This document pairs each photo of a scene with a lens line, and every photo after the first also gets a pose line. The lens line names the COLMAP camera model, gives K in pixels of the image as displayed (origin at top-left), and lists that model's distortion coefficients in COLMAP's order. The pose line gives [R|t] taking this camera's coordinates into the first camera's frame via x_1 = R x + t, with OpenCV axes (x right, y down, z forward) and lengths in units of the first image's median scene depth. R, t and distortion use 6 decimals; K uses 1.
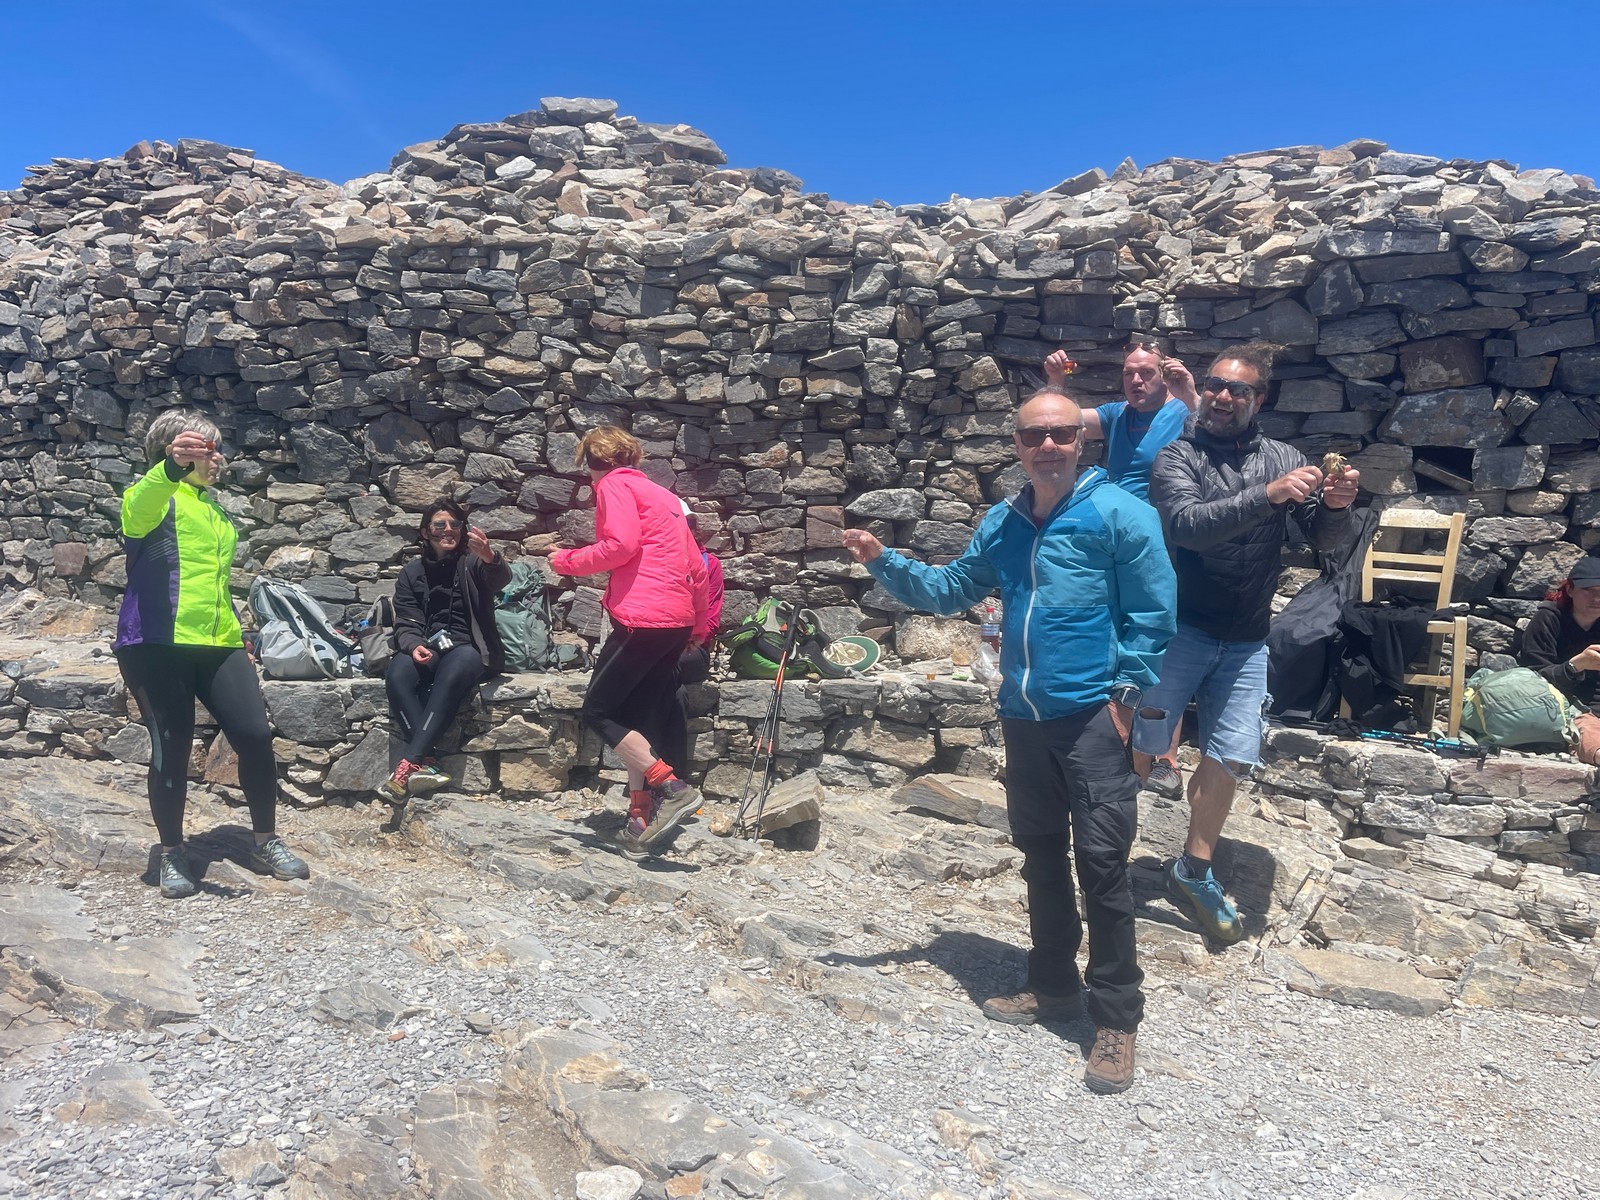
lens RADIAL K [[1202.5, 0, 795.5], [0, 1202.5, 581.0], [0, 0, 1]] dist [0.055294, -0.106896]
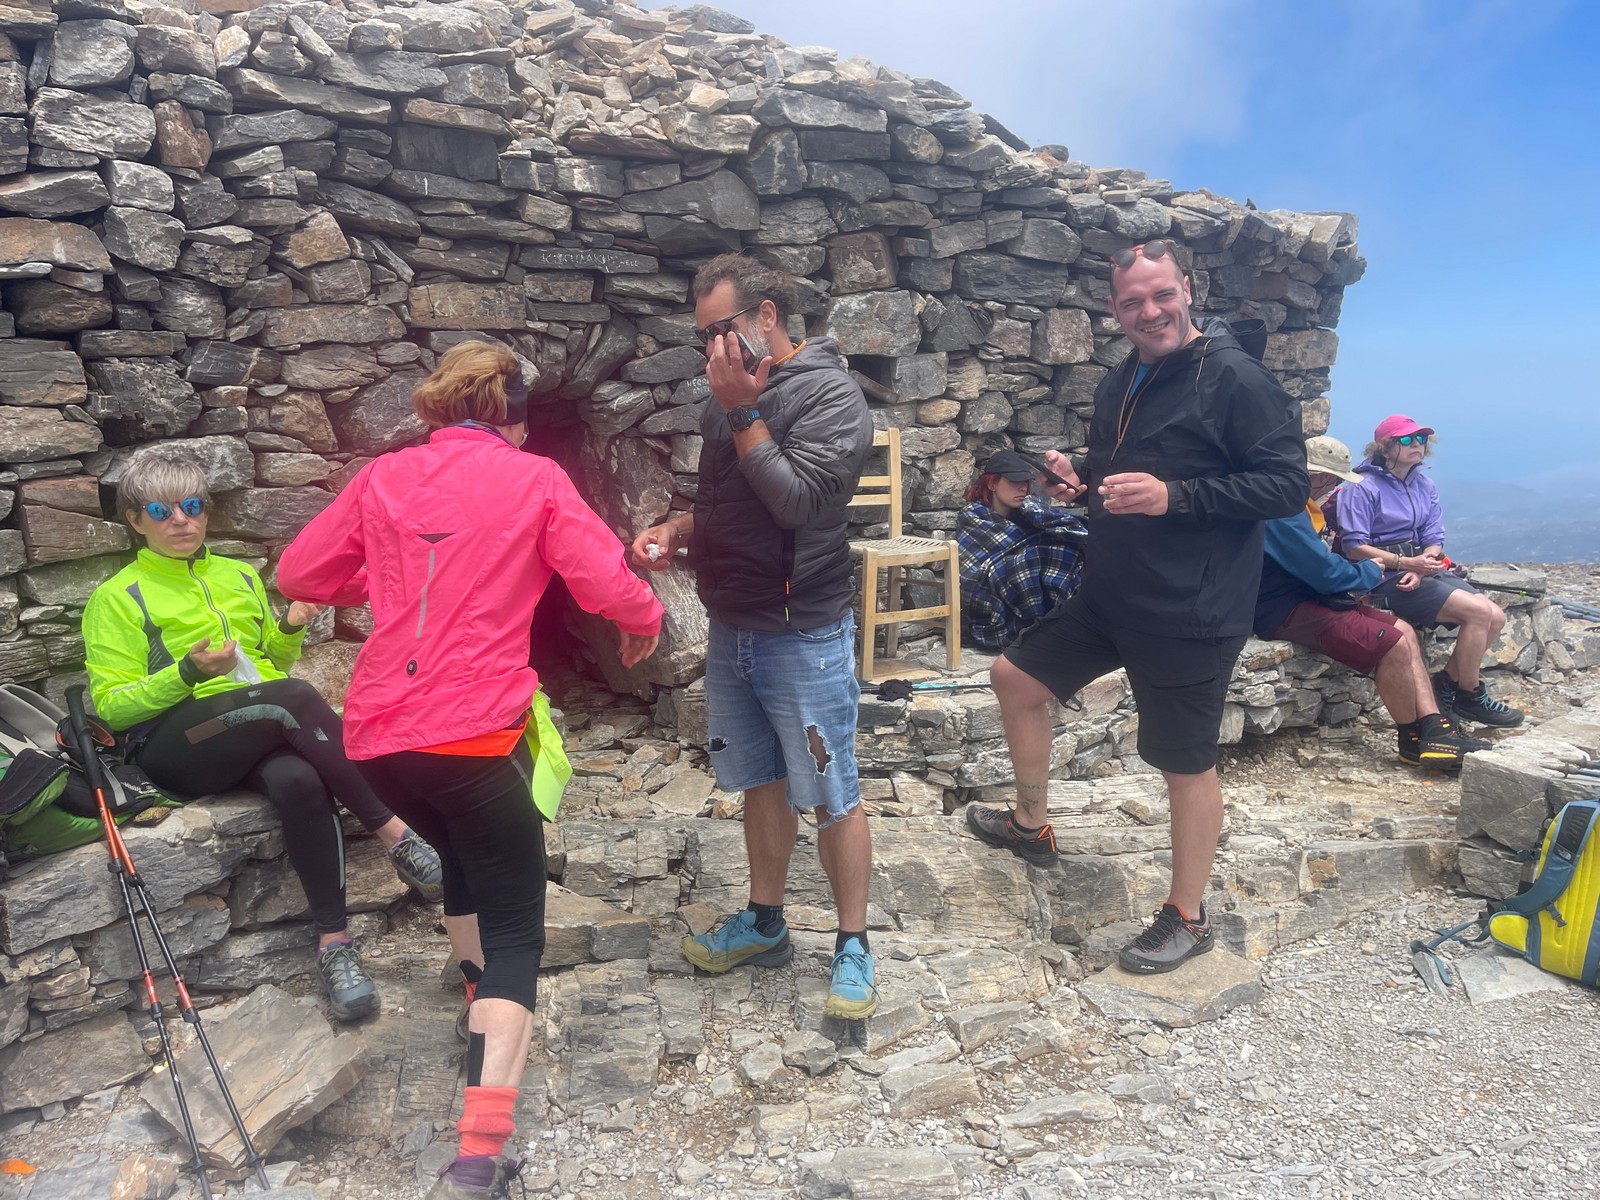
lens RADIAL K [[1202.5, 0, 795.5], [0, 1202.5, 581.0], [0, 0, 1]] dist [0.055294, -0.106896]
pose [[0.588555, -0.164565, 0.791531, -0.218099], [0.091330, 0.986330, 0.137155, -0.063850], [-0.803282, -0.008433, 0.595539, 0.441325]]
